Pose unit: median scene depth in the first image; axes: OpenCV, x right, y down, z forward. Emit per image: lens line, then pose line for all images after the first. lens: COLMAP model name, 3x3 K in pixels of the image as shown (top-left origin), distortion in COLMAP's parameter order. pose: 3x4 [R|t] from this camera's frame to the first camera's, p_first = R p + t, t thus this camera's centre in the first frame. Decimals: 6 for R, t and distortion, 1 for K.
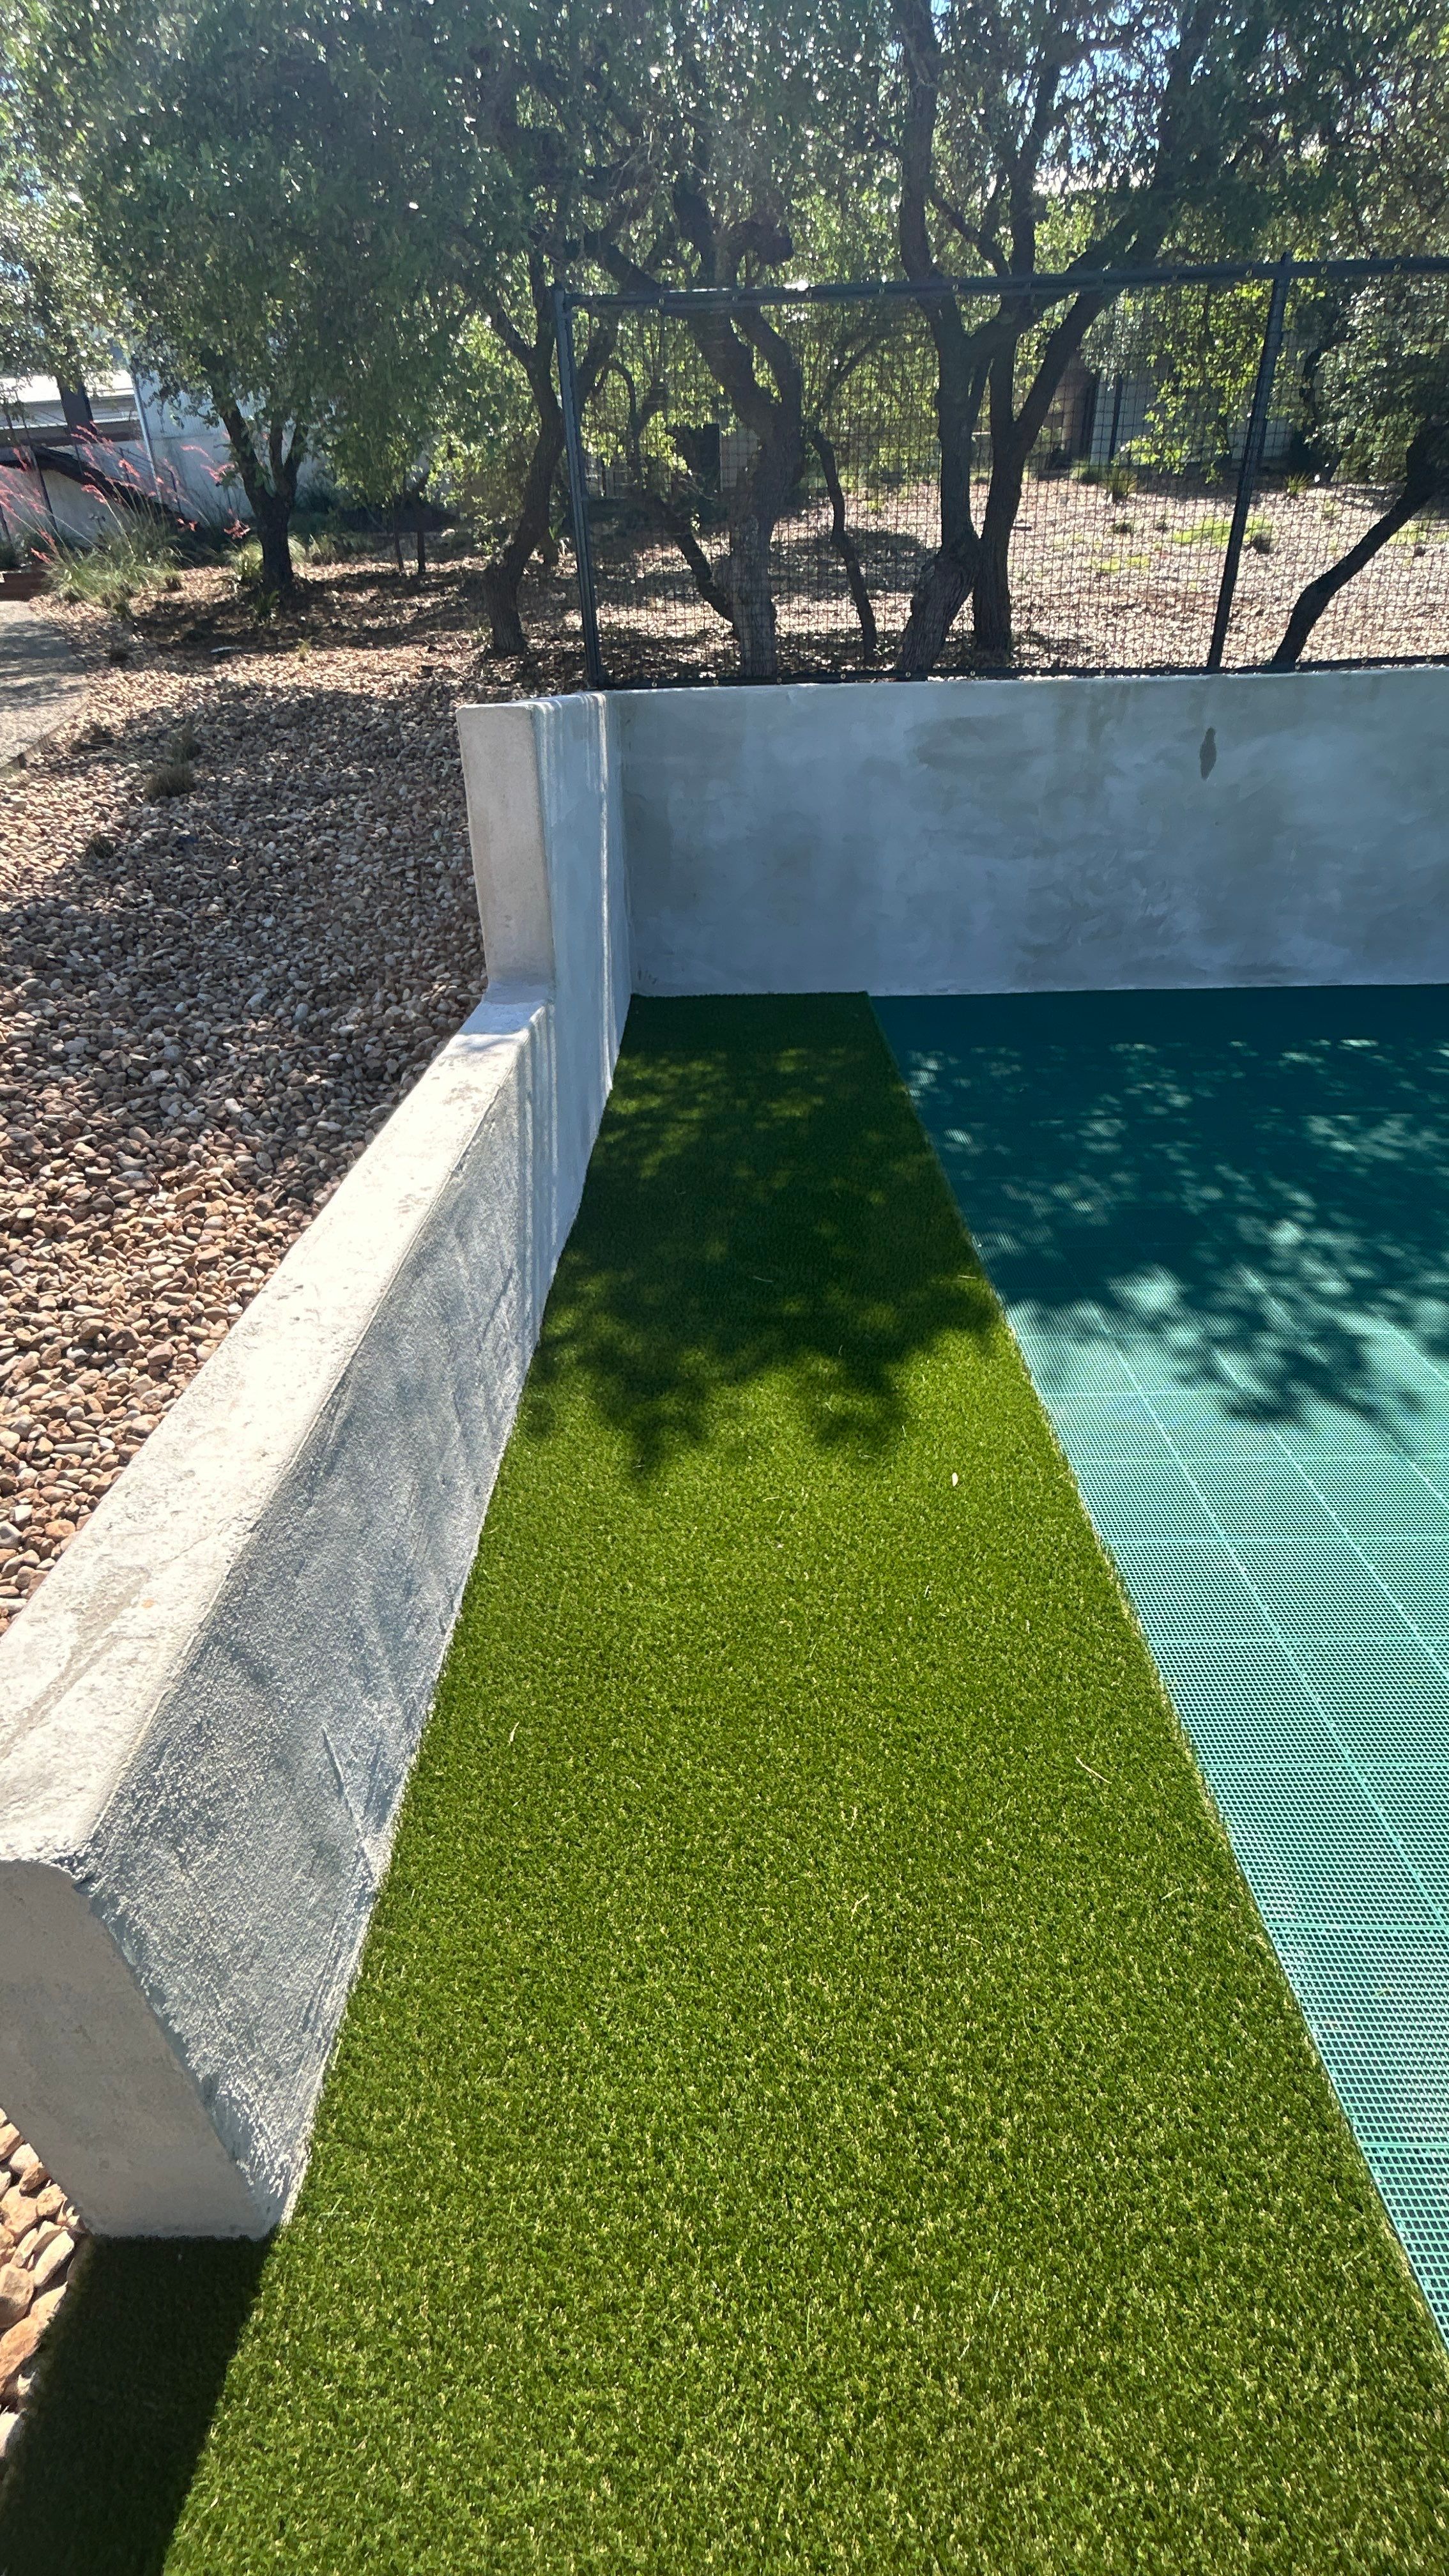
lens RADIAL K [[1062.5, 0, 724.5], [0, 1062.5, 1288.0], [0, 0, 1]] dist [-0.001420, -0.020350]
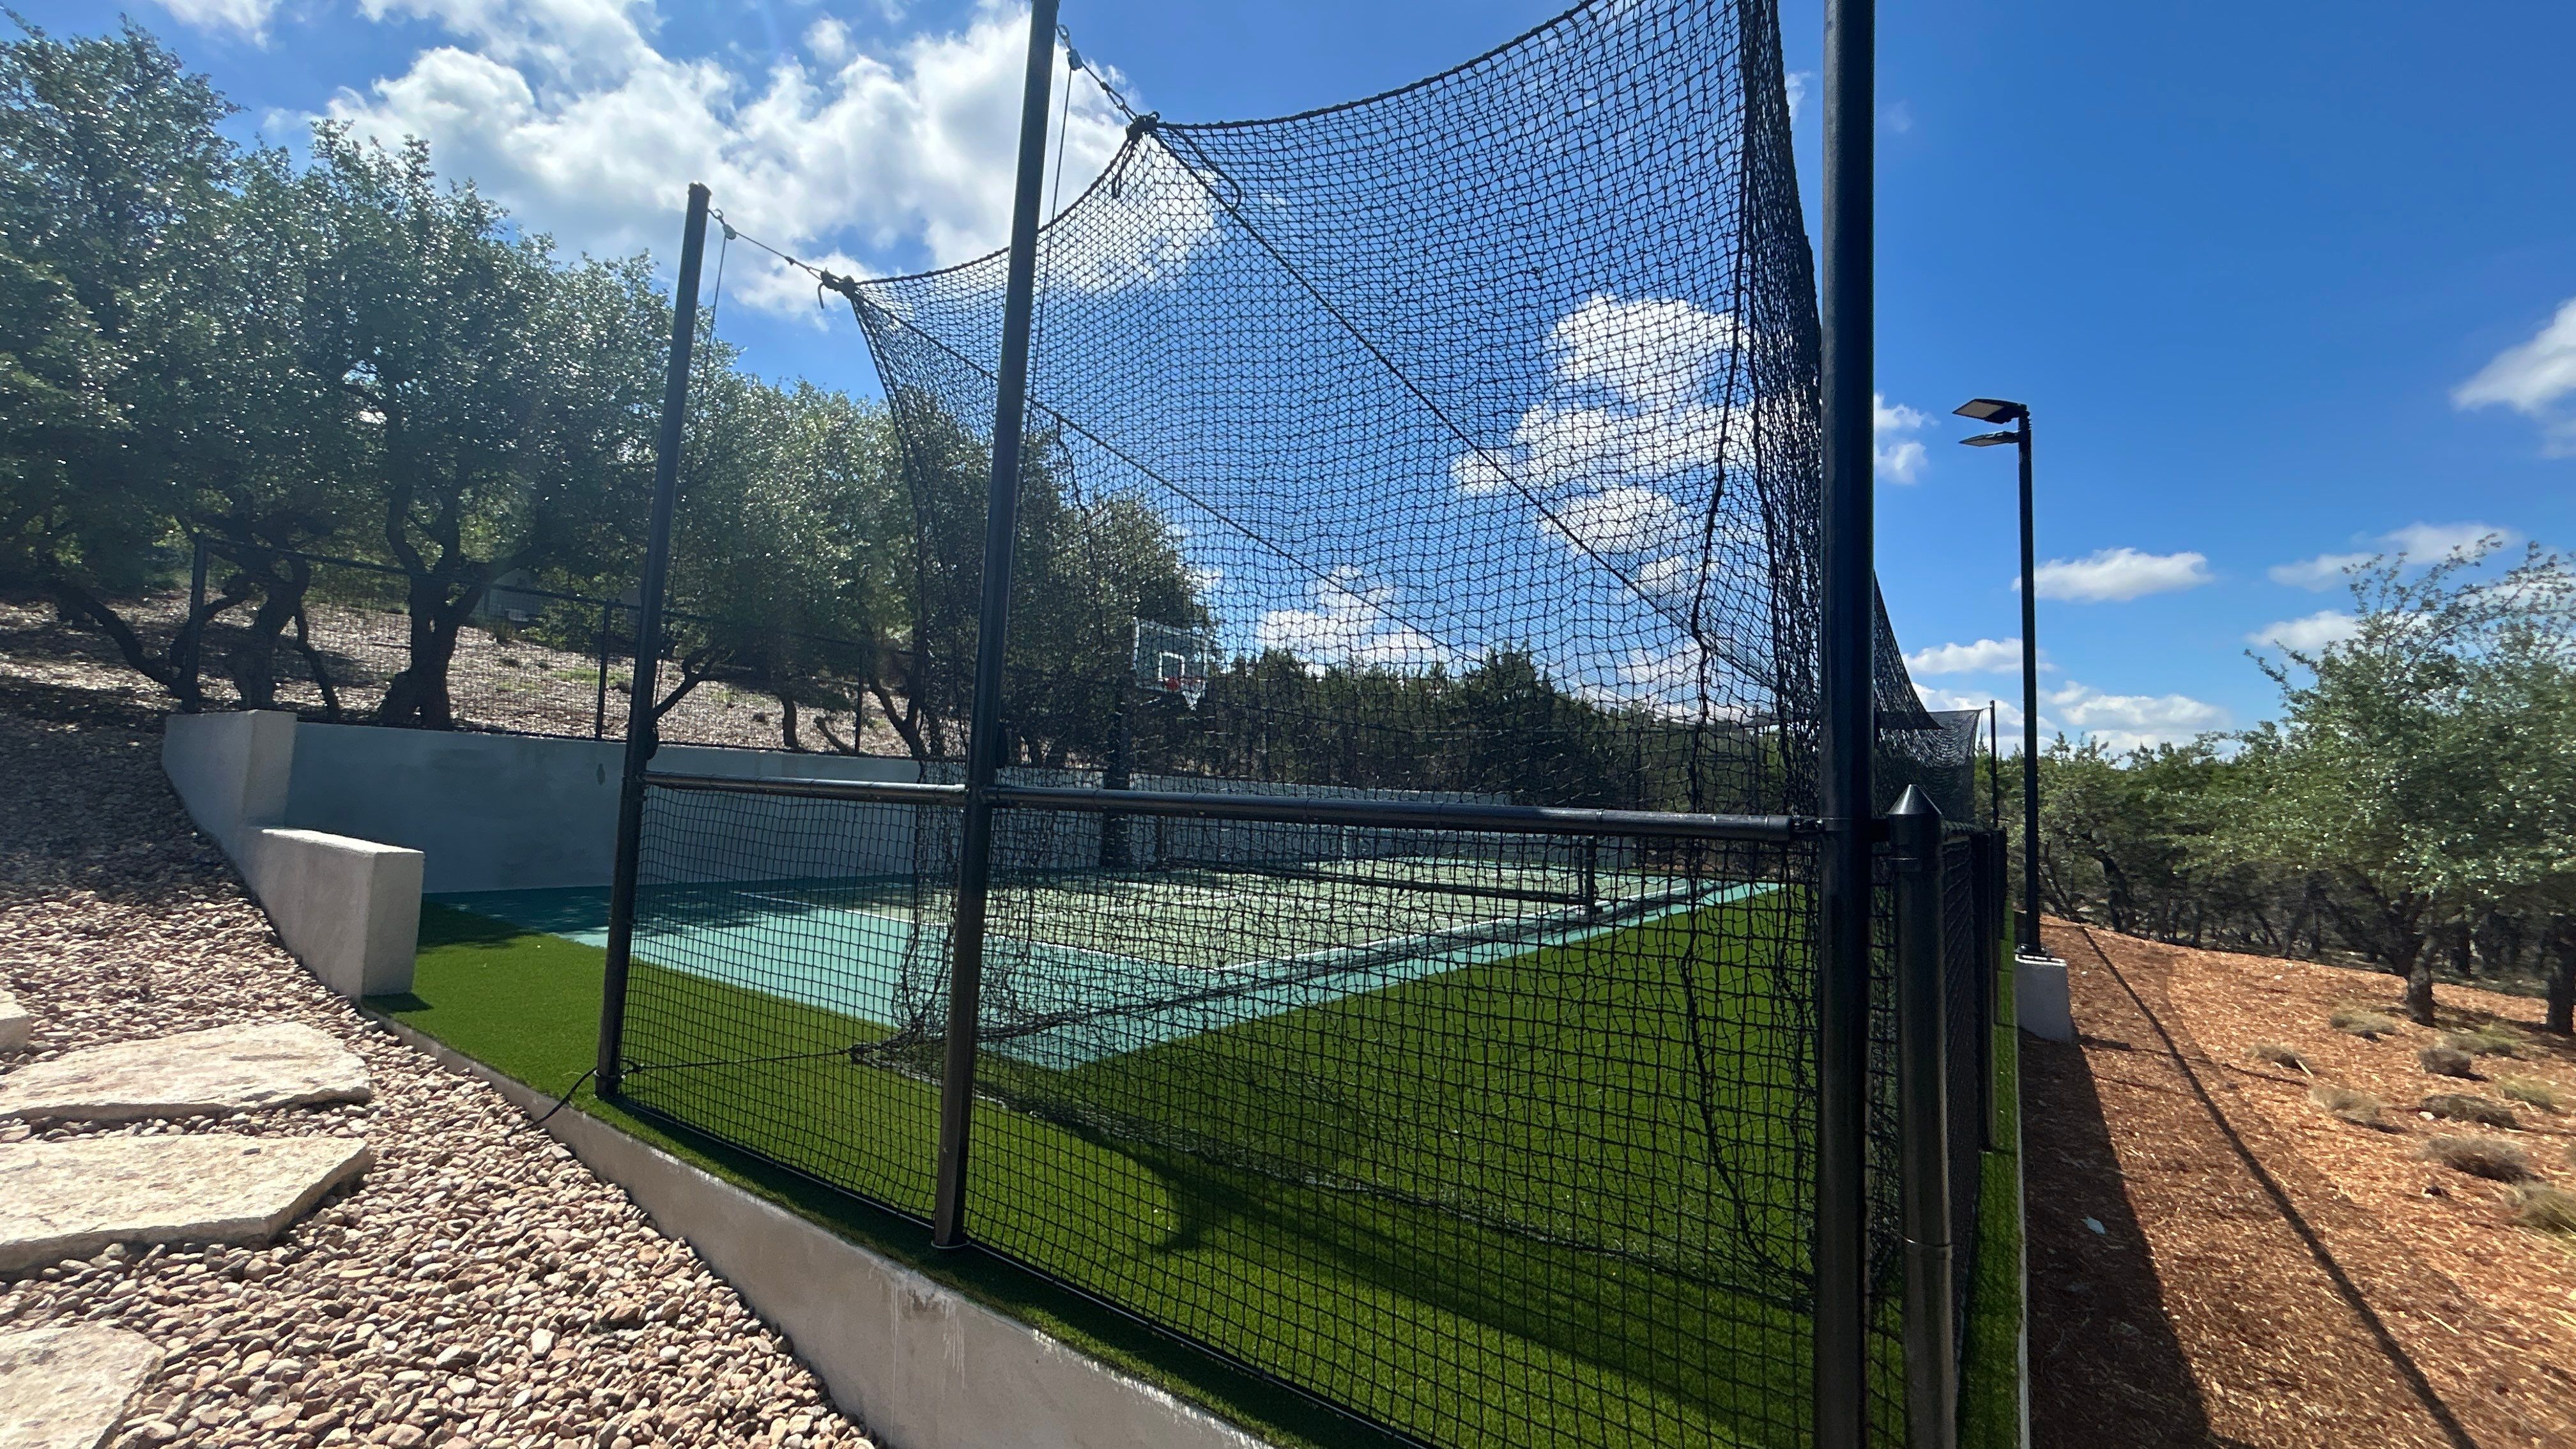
lens RADIAL K [[1052.3, 0, 1288.0], [0, 1052.3, 724.5], [0, 0, 1]] dist [-0.001911, -0.000648]
pose [[0.568877, 0.100654, 0.816240, -0.137849], [0.367562, 0.856730, -0.361818, 0.190256], [-0.735716, 0.505849, 0.450377, -0.284727]]
